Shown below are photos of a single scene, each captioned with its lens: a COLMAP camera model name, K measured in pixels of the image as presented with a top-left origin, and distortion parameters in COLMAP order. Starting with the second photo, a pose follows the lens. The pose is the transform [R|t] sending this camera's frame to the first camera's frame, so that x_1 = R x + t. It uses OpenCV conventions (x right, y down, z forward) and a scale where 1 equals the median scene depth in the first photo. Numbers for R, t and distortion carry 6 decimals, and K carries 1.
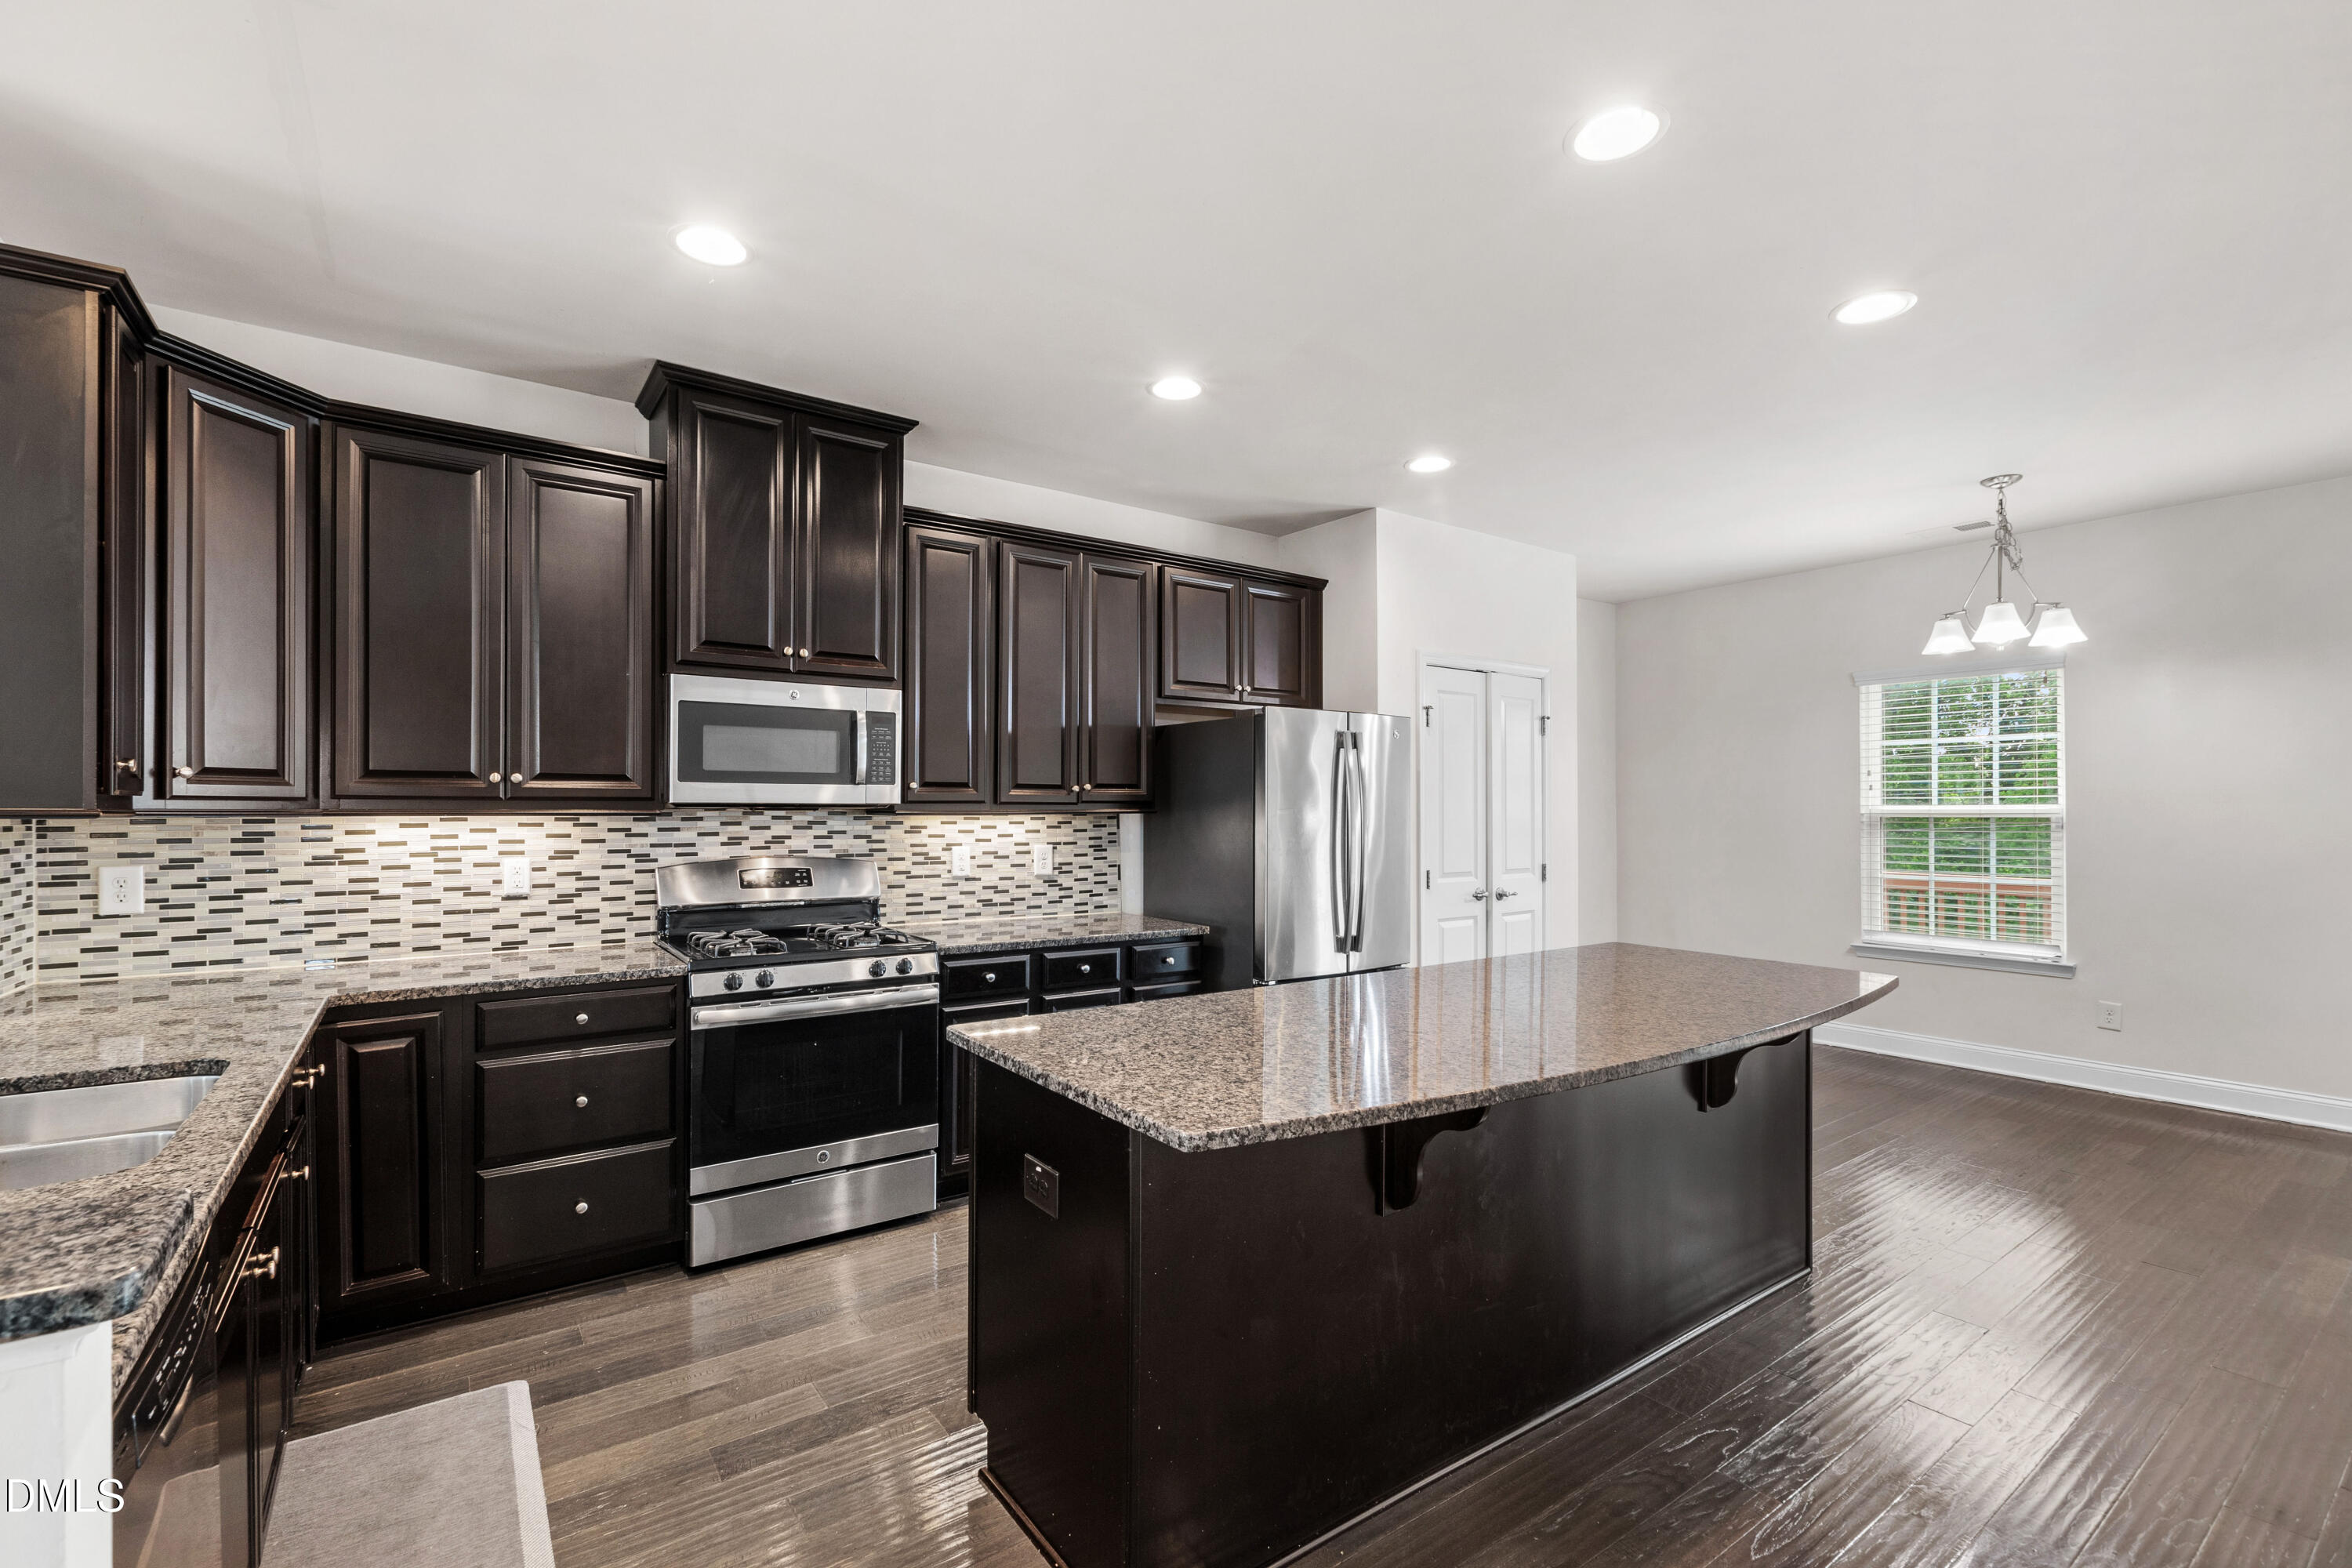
lens RADIAL K [[1027.3, 0, 1168.7], [0, 1027.3, 818.1], [0, 0, 1]] dist [-0.000874, -0.000143]
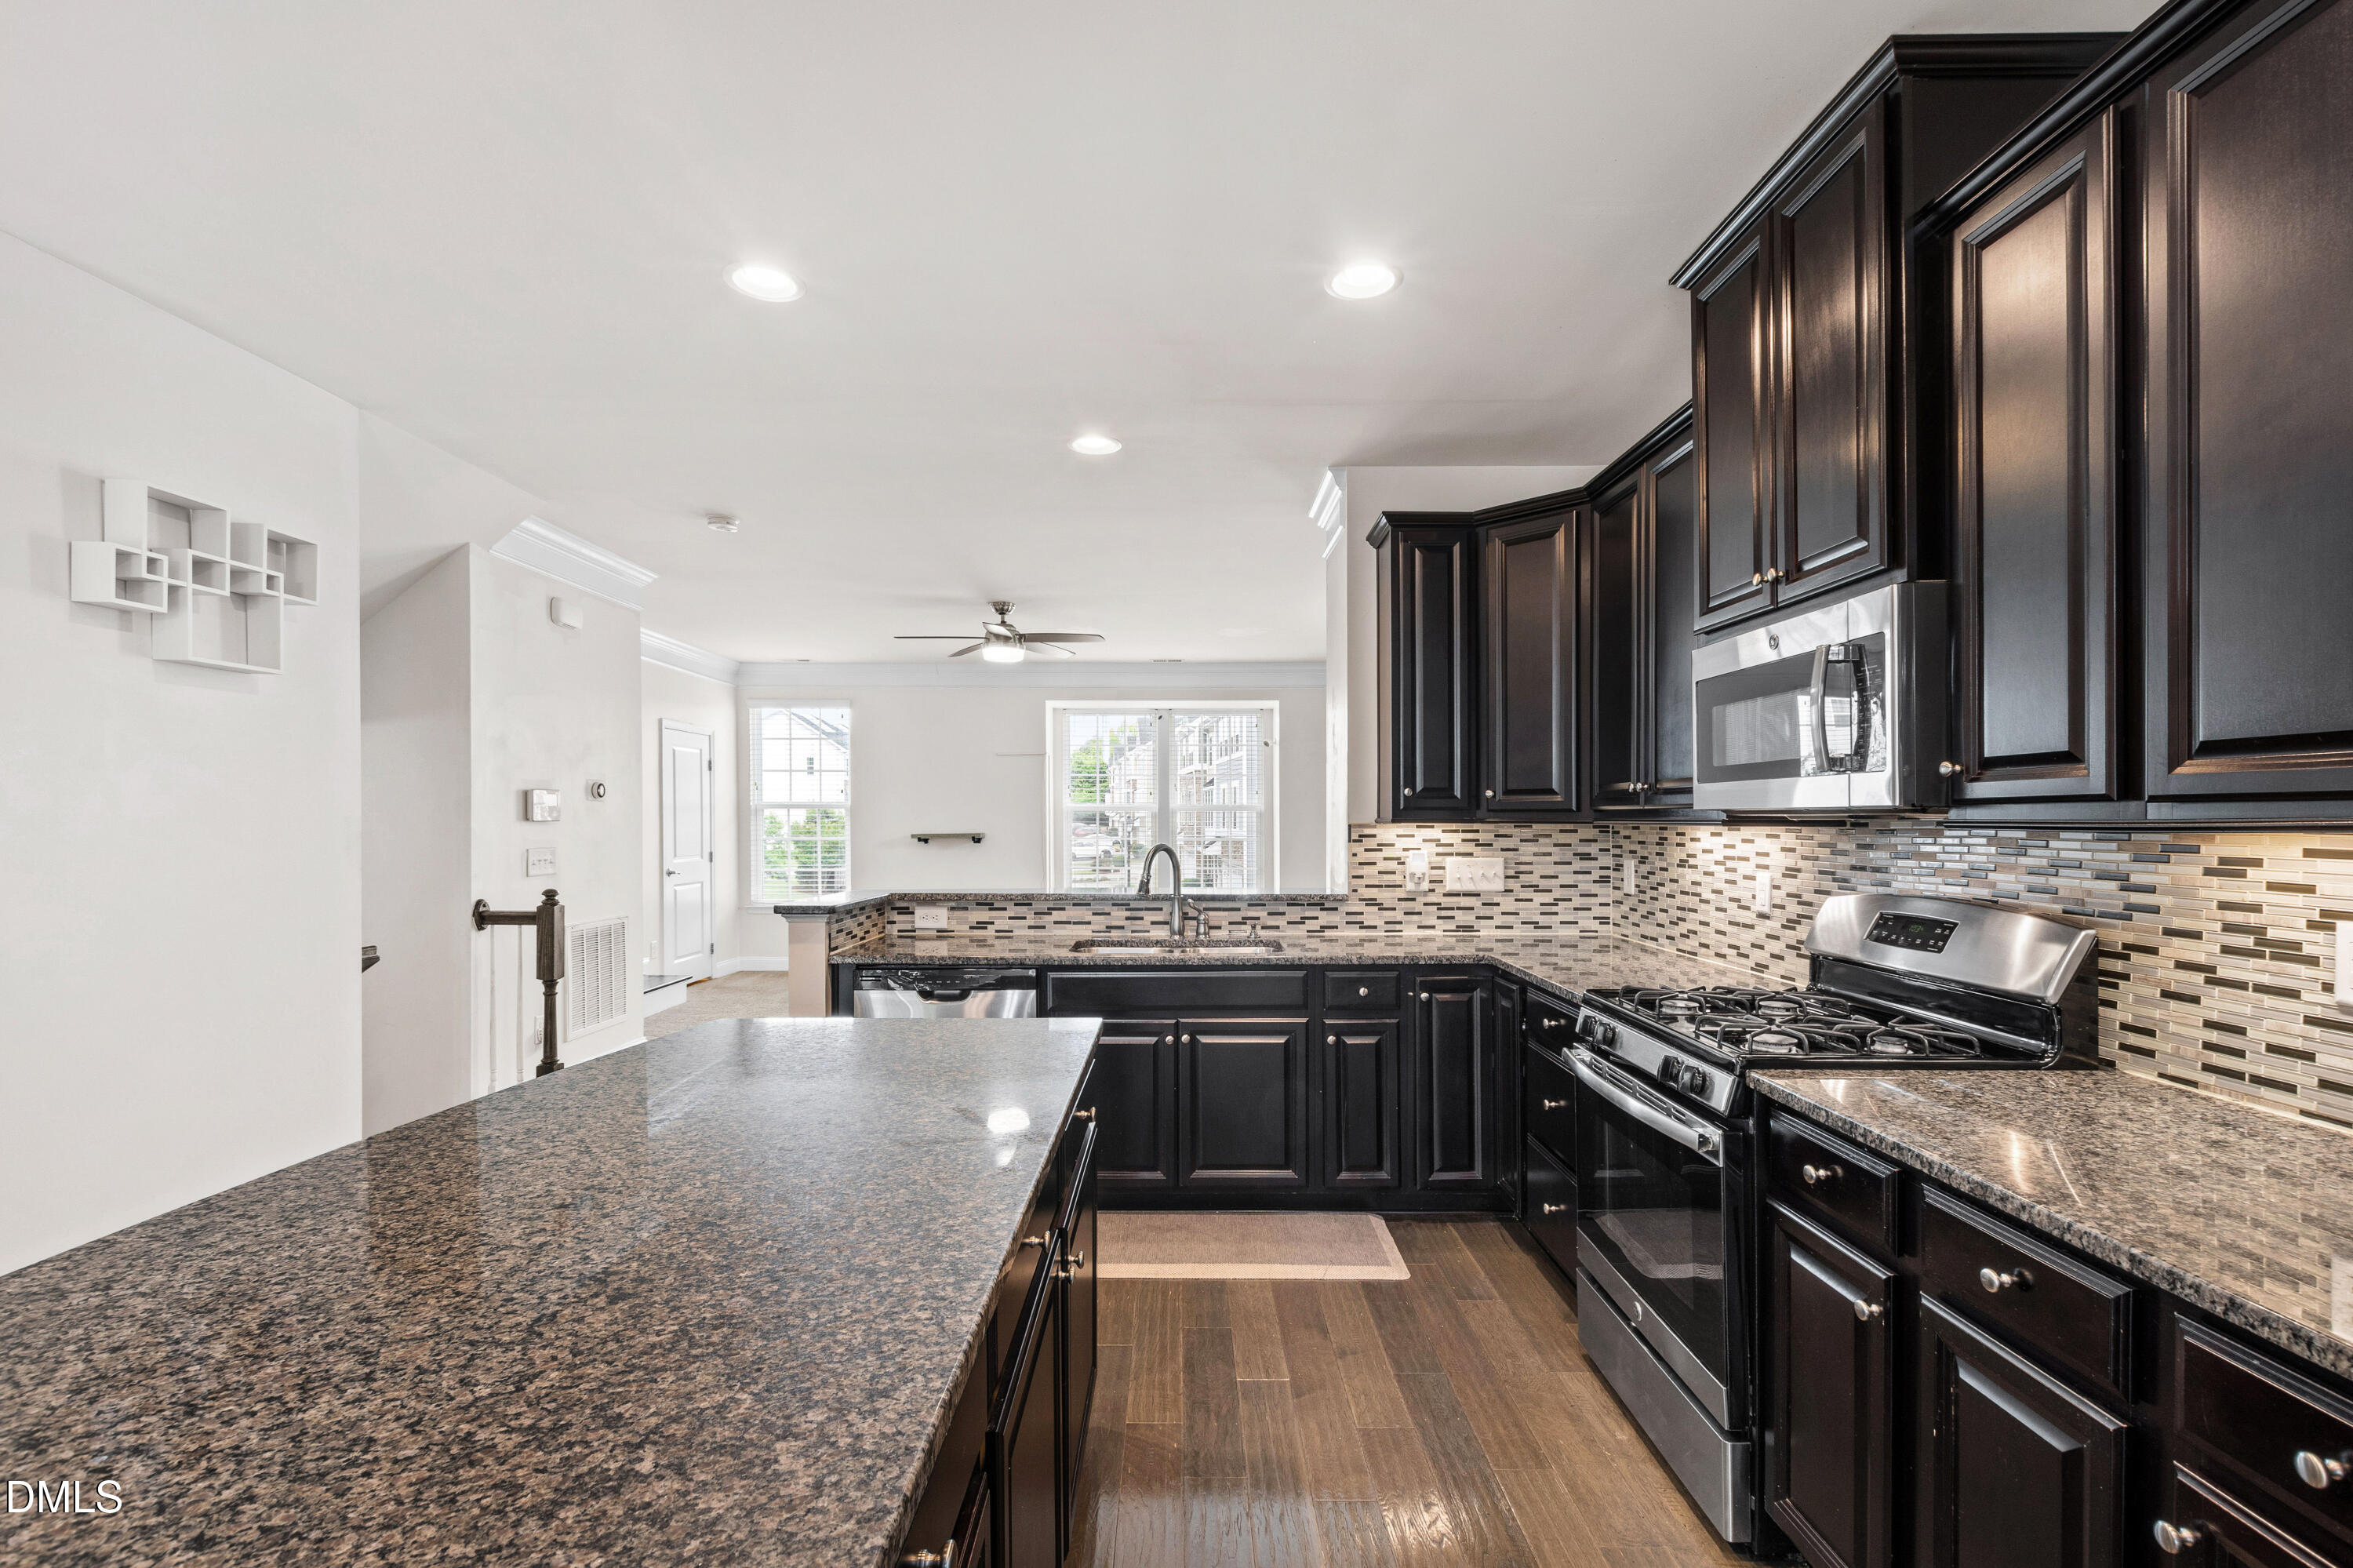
lens RADIAL K [[1027.7, 0, 1169.2], [0, 1027.7, 818.1], [0, 0, 1]] dist [-0.000874, -0.000143]
pose [[-0.600161, 0.000442, -0.799879, 0.383140], [-0.001858, 0.999996, 0.001947, -0.009573], [0.799877, 0.002654, -0.600158, 1.053300]]
